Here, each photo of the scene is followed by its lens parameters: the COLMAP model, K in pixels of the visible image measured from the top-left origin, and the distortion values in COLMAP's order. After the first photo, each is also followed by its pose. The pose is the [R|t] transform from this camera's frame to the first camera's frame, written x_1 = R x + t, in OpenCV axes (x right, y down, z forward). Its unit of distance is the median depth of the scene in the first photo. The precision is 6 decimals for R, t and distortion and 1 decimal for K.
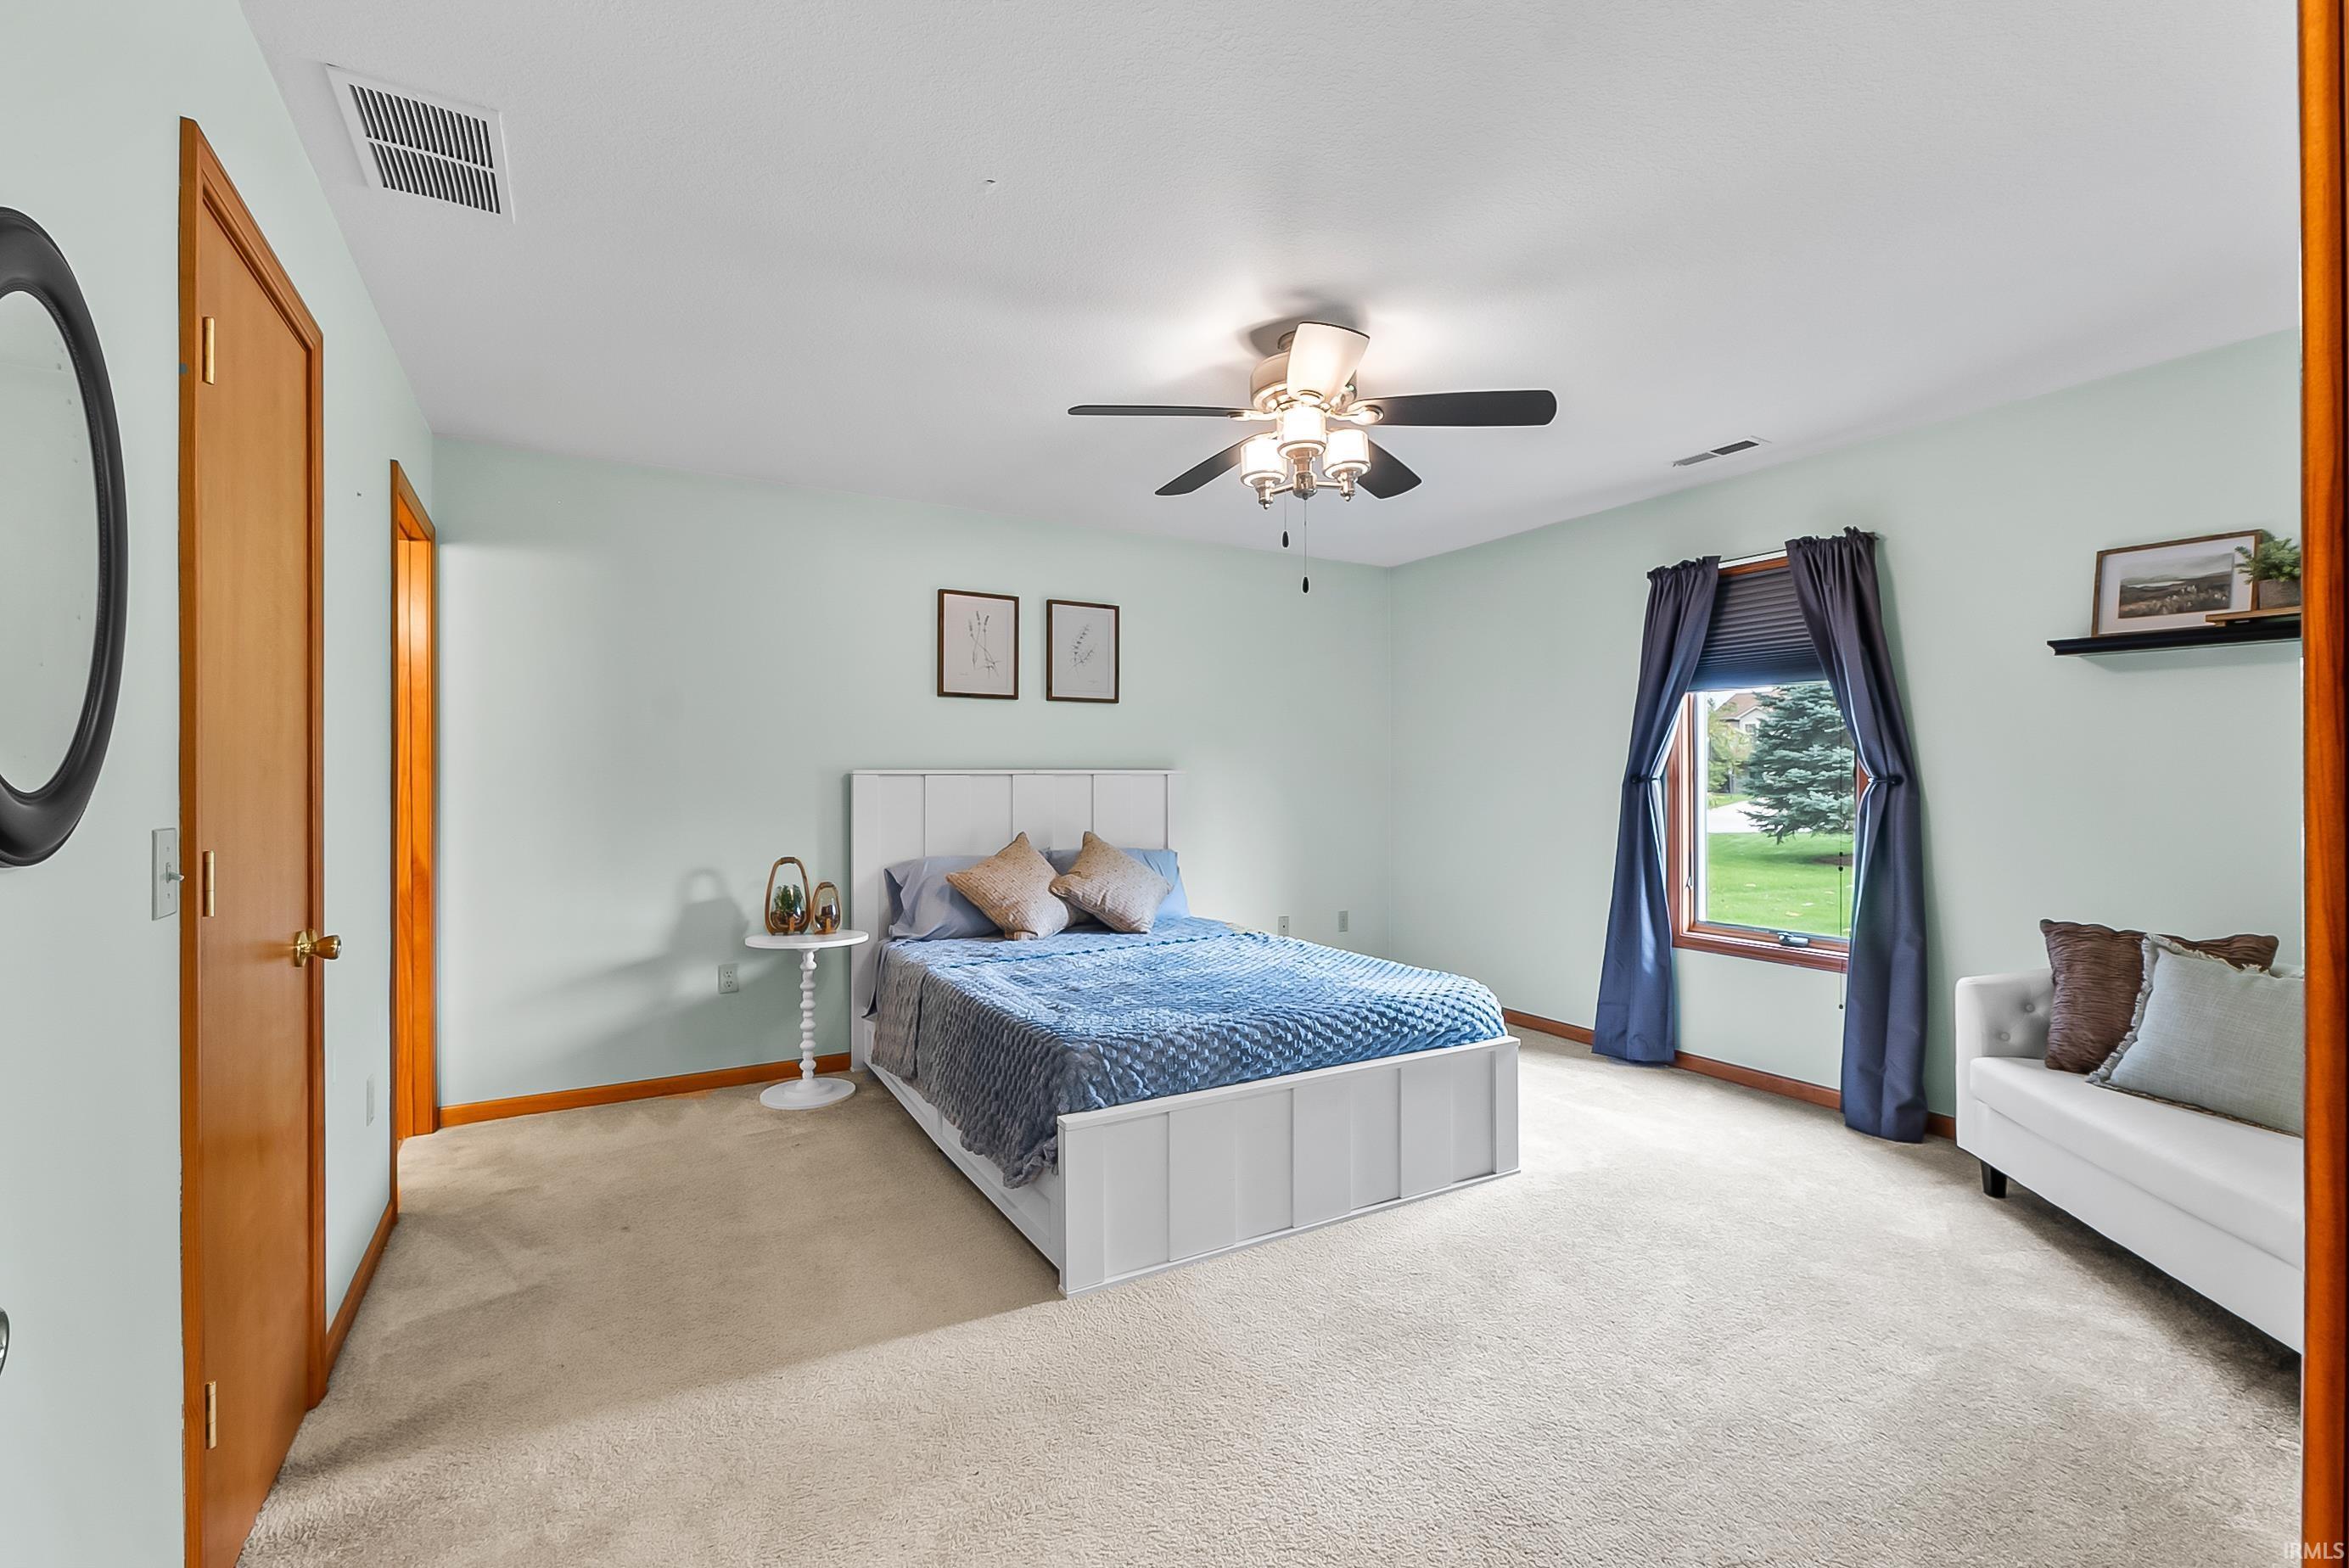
lens RADIAL K [[999.8, 0, 1159.6], [0, 999.8, 775.9], [0, 0, 1]] dist [-0.000396, -0.000040]
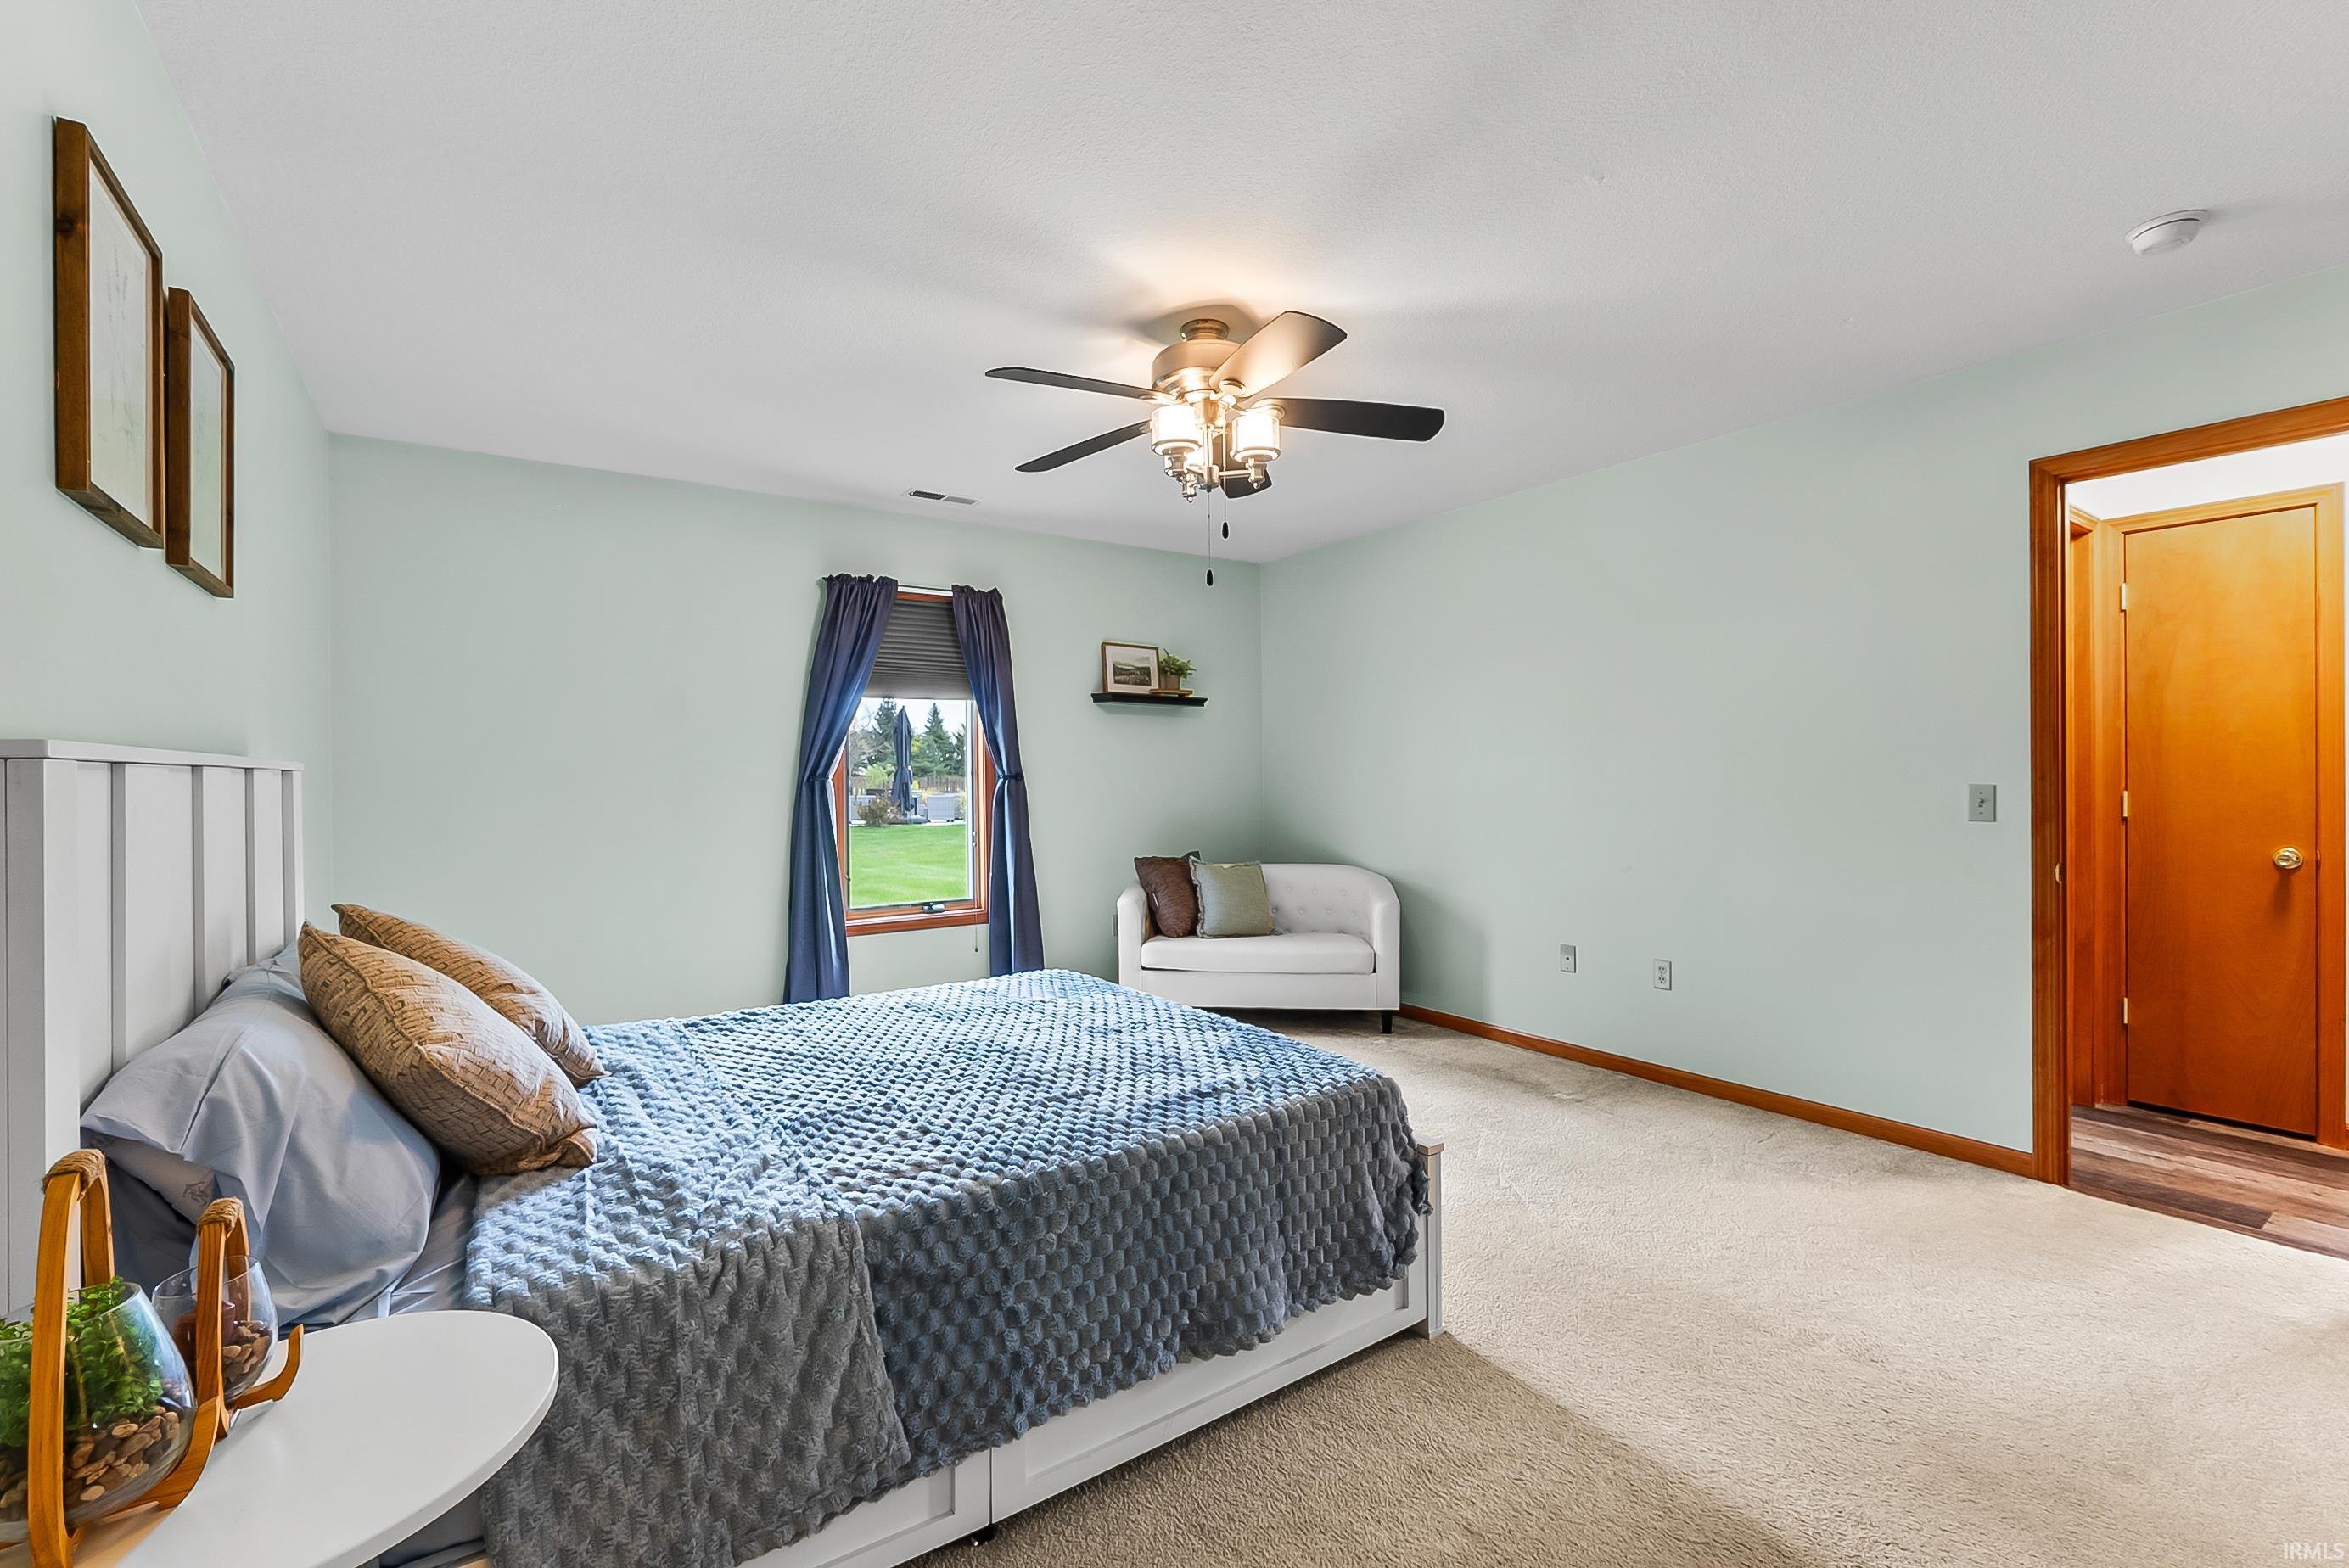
lens RADIAL K [[999.8, 0, 1159.6], [0, 999.8, 775.9], [0, 0, 1]] dist [-0.000396, -0.000040]
pose [[-0.078176, 0.001326, 0.996939, -0.699064], [0.003609, 0.999993, -0.001047, 0.005399], [-0.996933, 0.003516, -0.078181, 0.939022]]
